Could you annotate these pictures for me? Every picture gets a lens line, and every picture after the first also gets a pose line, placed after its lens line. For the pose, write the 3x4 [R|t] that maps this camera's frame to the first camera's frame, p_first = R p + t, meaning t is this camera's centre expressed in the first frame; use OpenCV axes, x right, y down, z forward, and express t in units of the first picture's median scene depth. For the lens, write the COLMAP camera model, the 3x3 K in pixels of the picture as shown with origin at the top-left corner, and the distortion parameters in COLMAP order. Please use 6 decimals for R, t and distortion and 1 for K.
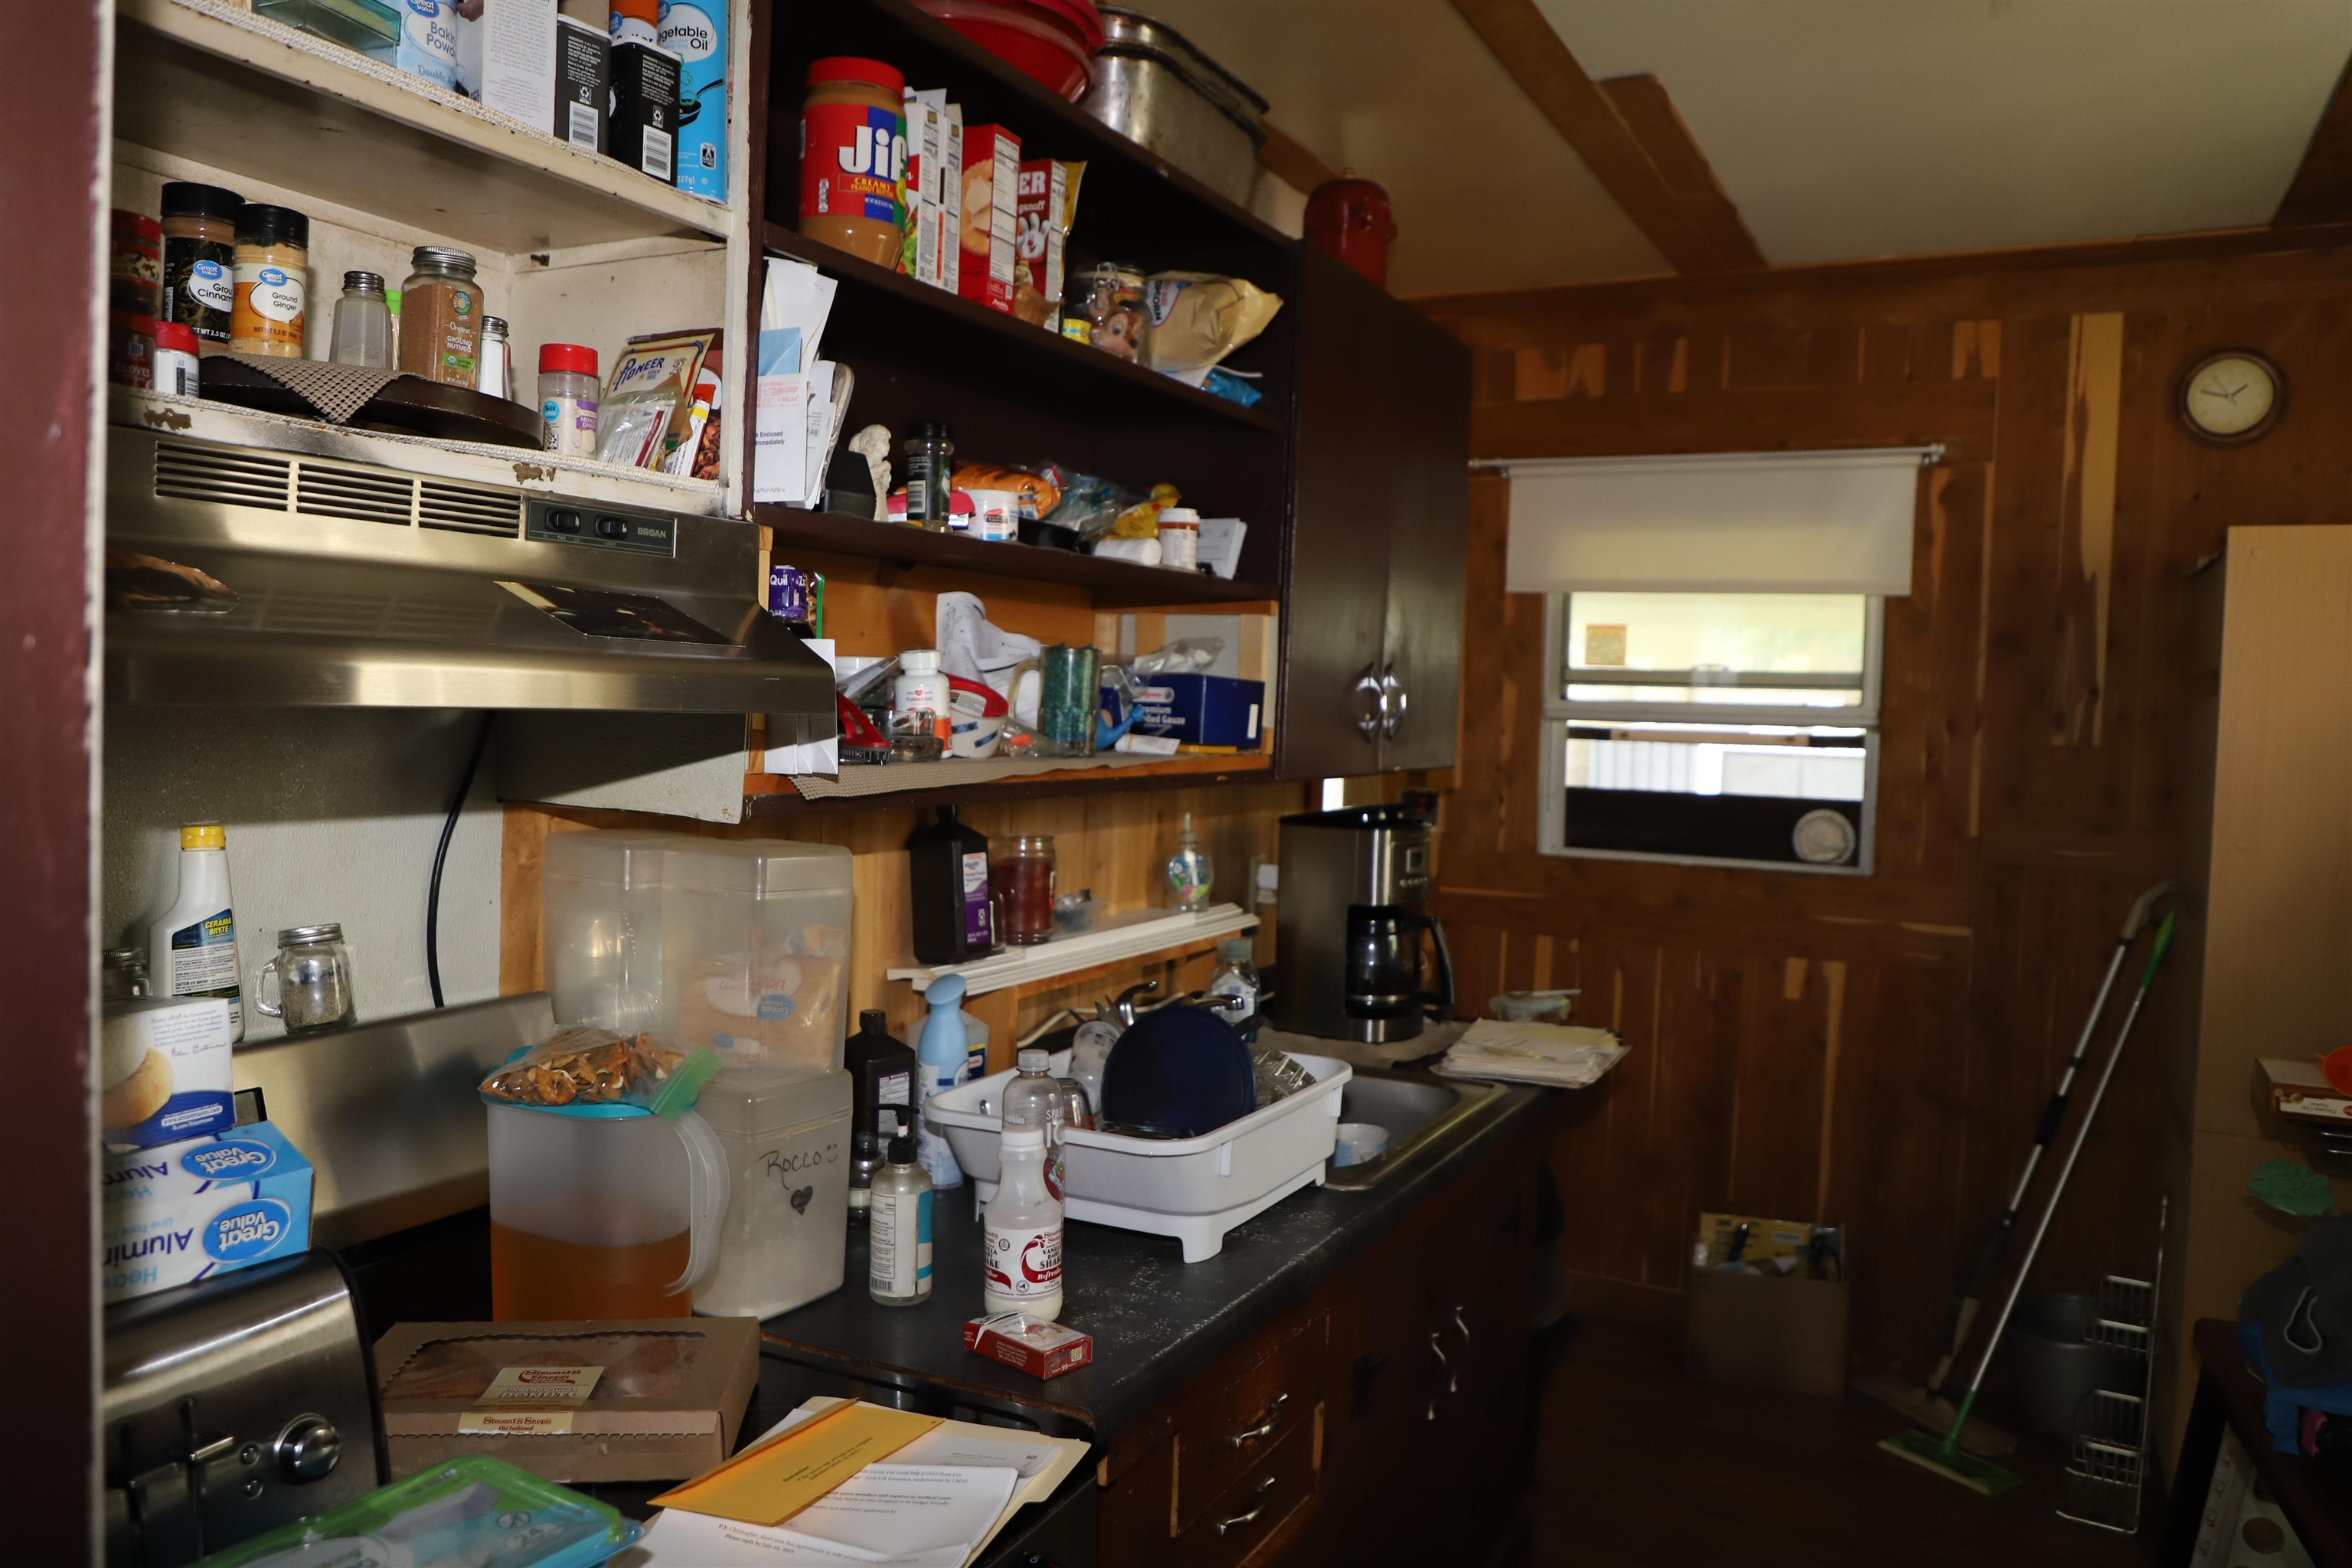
lens RADIAL K [[1680.9, 0, 1176.0], [0, 1680.9, 784.0], [0, 0, 1]] dist [-0.078624, 0.055979]
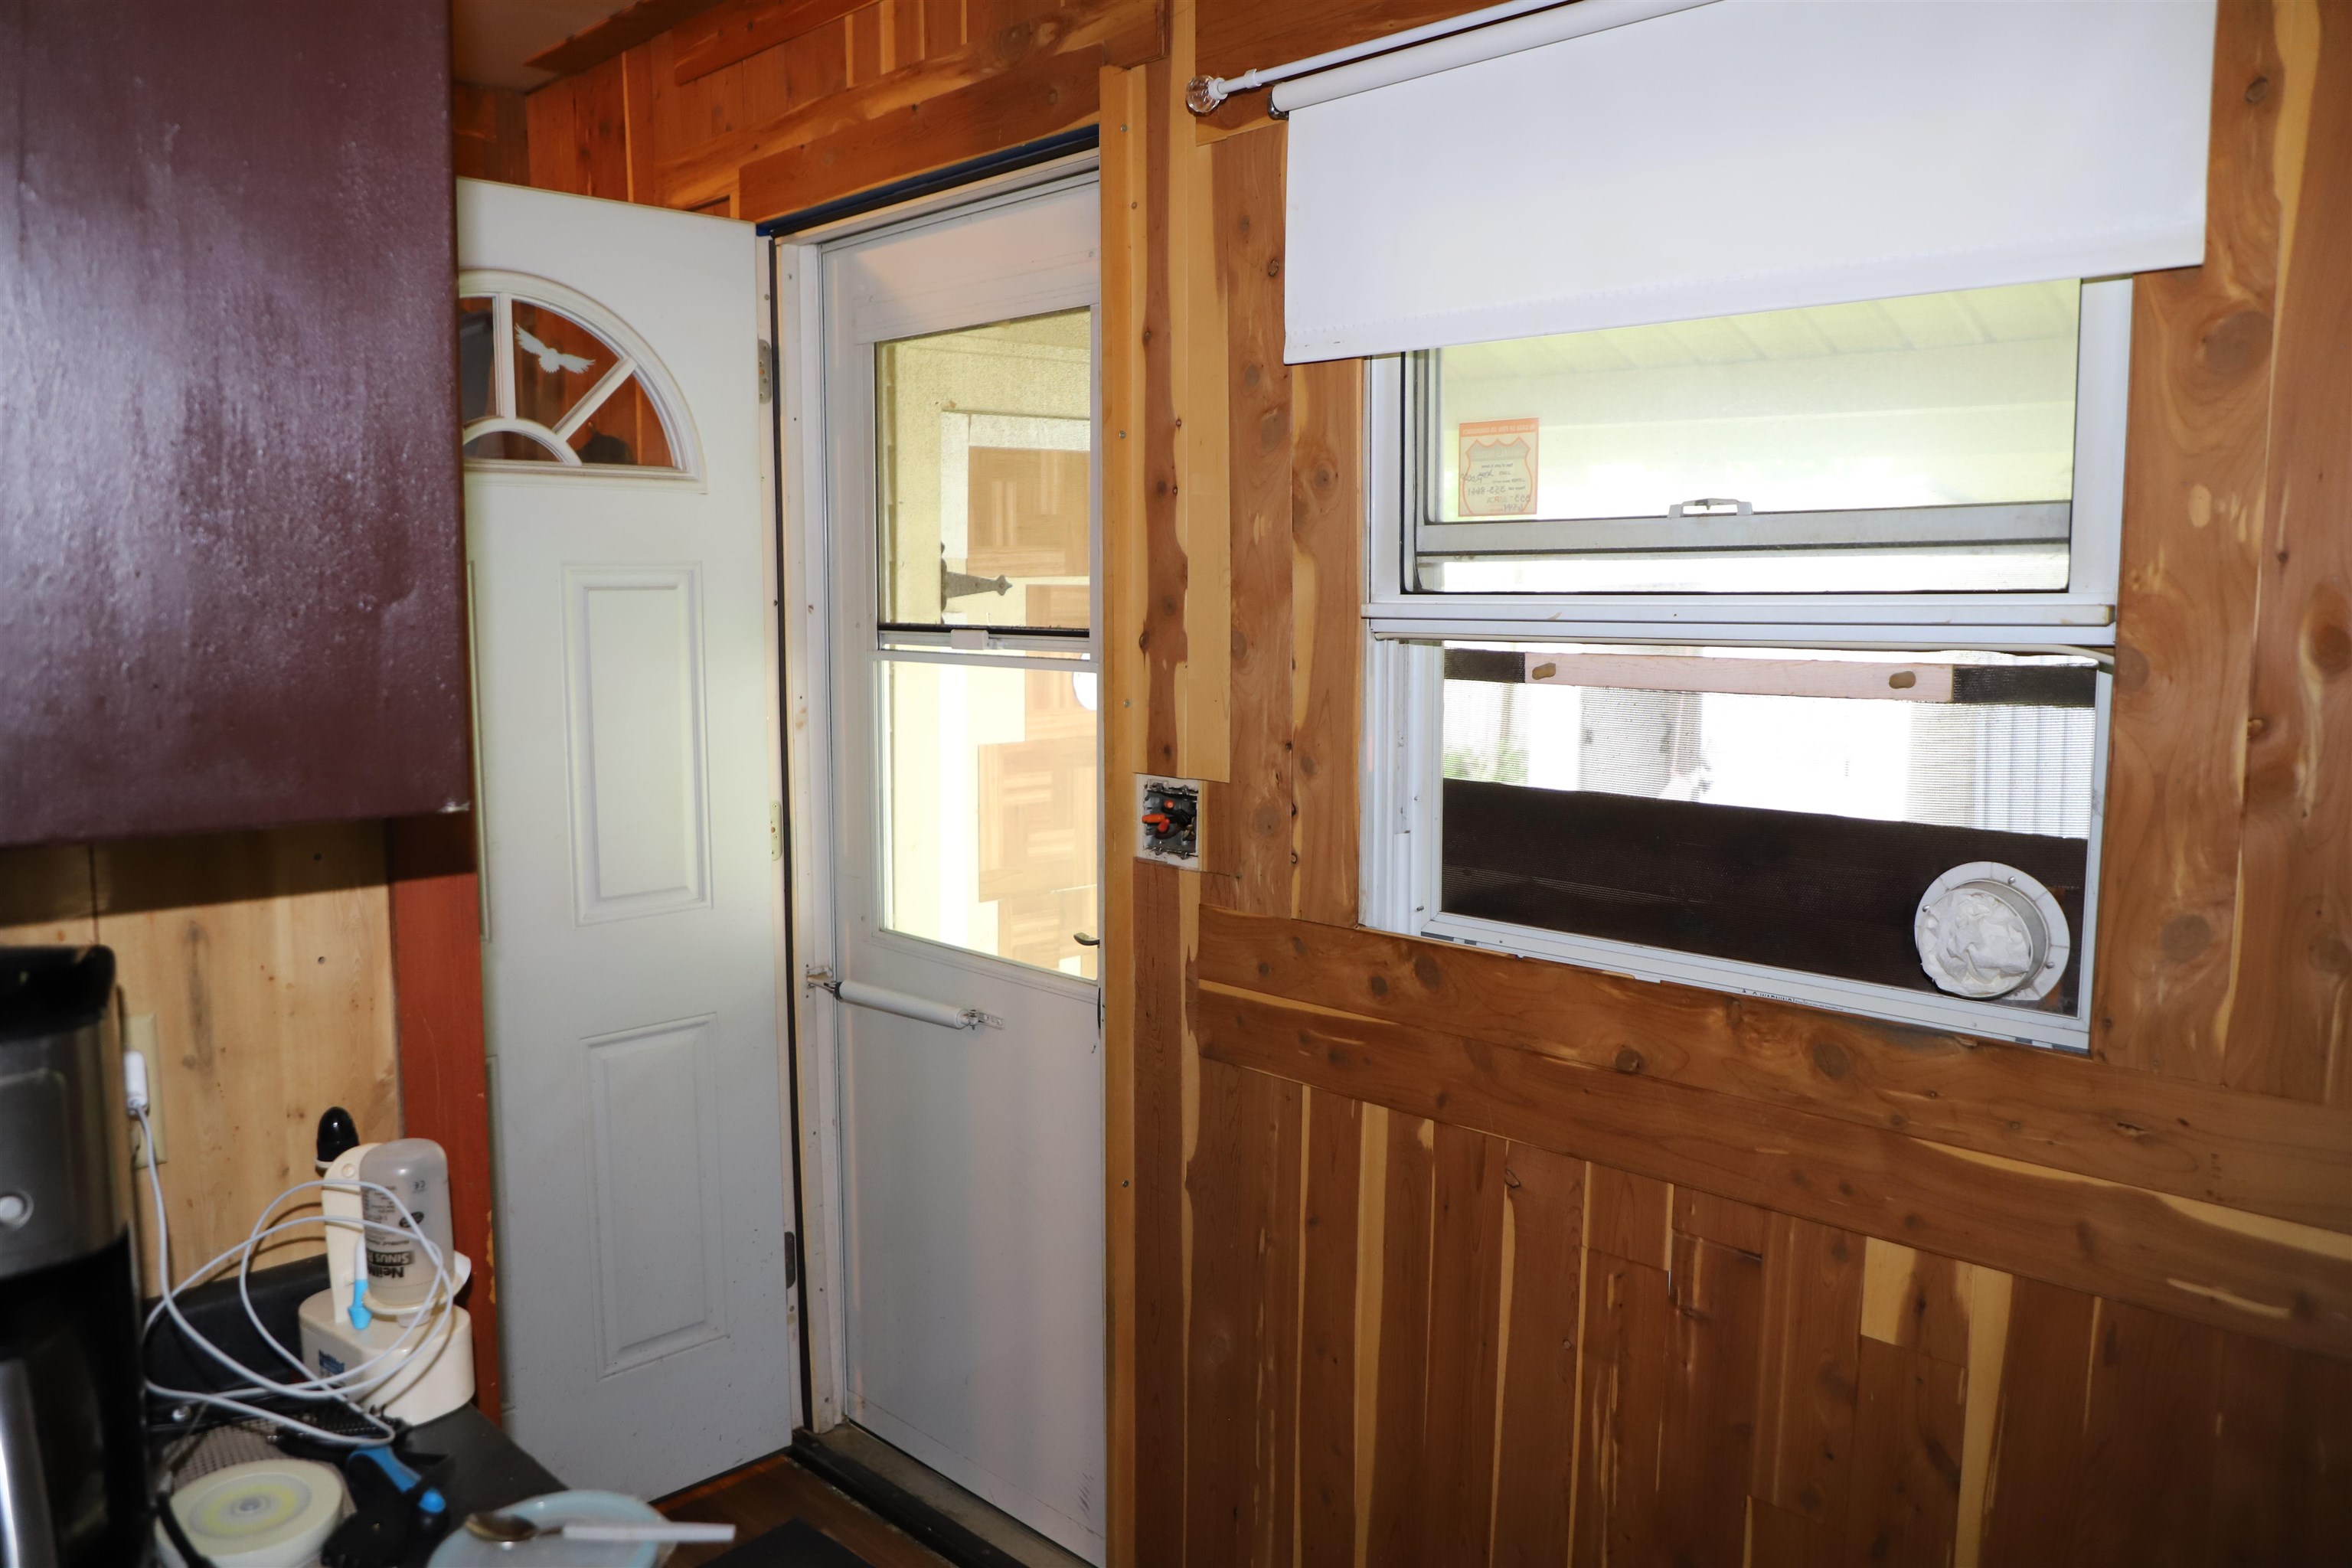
lens RADIAL K [[1680.9, 0, 1176.0], [0, 1680.9, 784.0], [0, 0, 1]] dist [-0.078624, 0.055979]
pose [[0.952512, 0.007000, -0.304419, 0.318557], [0.010888, 0.998313, 0.057026, -0.026184], [0.304305, -0.057633, 0.950830, 0.561972]]
